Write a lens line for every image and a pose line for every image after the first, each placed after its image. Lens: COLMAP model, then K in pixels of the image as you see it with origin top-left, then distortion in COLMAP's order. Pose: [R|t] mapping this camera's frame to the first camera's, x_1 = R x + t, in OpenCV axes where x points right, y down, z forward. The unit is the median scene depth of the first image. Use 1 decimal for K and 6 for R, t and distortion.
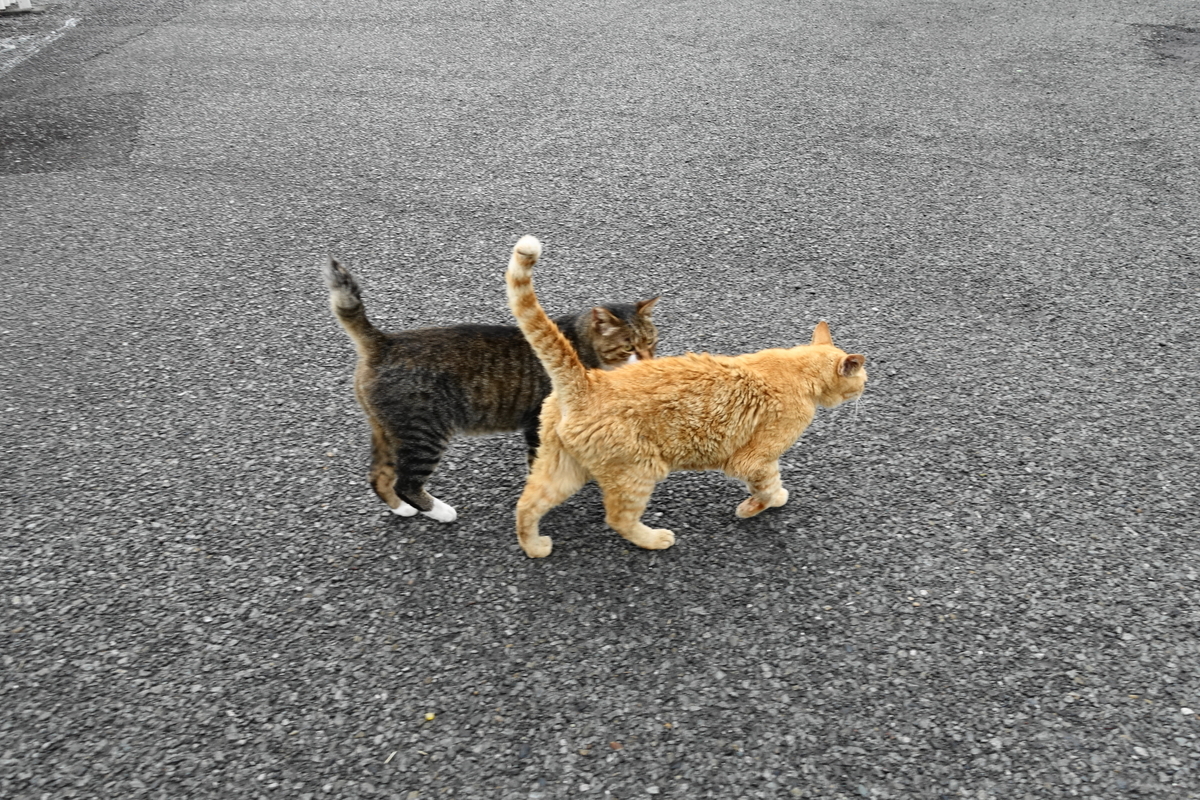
lens RADIAL K [[929.0, 0, 600.1], [0, 929.0, 398.2], [0, 0, 1]] dist [0.006944, -0.003358]
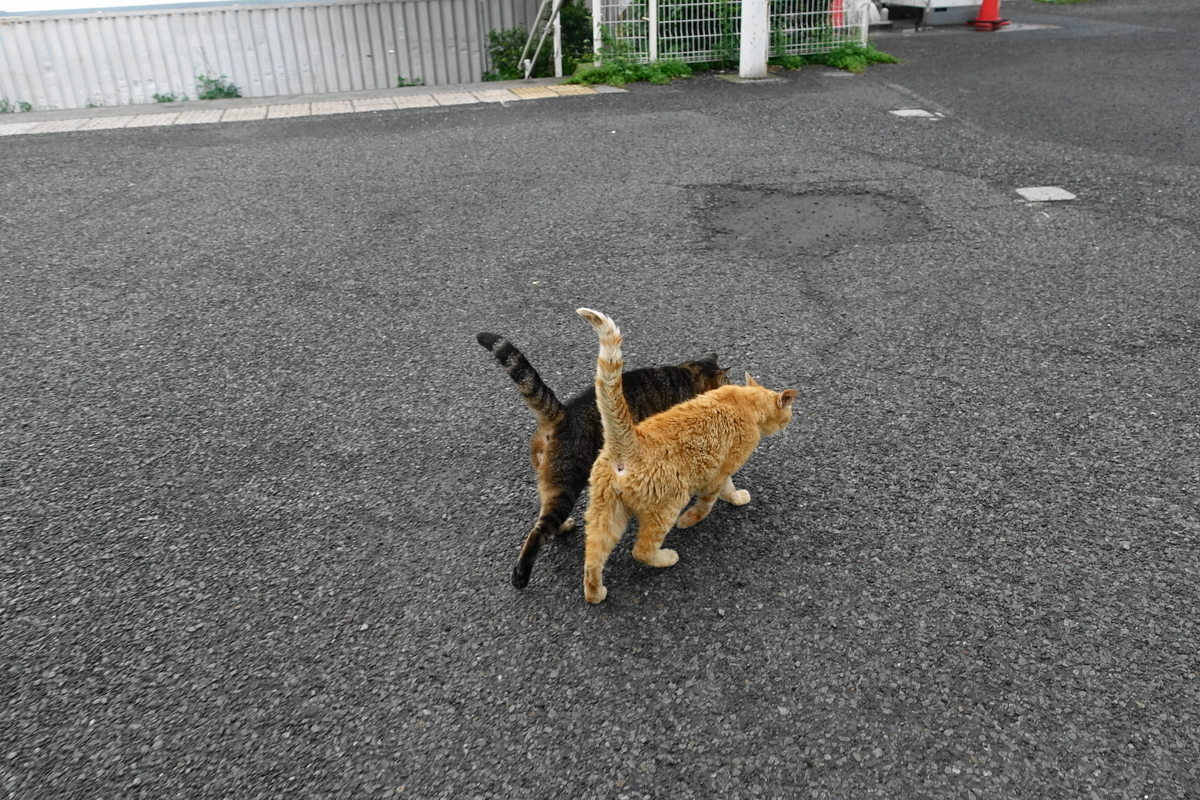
lens RADIAL K [[929.0, 0, 601.2], [0, 929.0, 401.1], [0, 0, 1]] dist [0.006944, -0.003358]
pose [[0.947466, -0.160293, 0.276792, 0.694092], [0.188109, 0.979135, -0.076875, -0.474507], [-0.258695, 0.124904, 0.957850, 0.672136]]
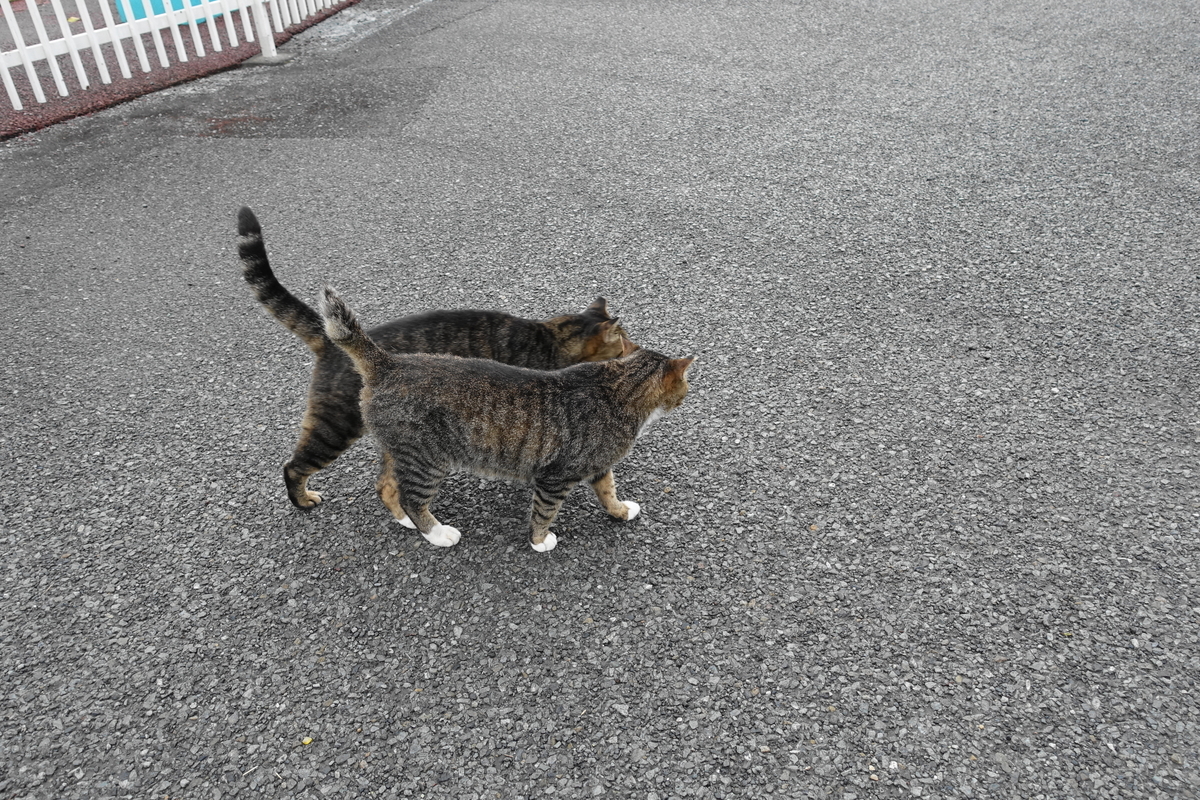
lens RADIAL K [[929.0, 0, 601.2], [0, 929.0, 401.8], [0, 0, 1]] dist [0.006944, -0.003358]
pose [[0.922293, 0.172523, -0.345848, 0.277615], [-0.162324, 0.985003, 0.058481, -0.089879], [0.350751, 0.002203, 0.936466, 0.122080]]
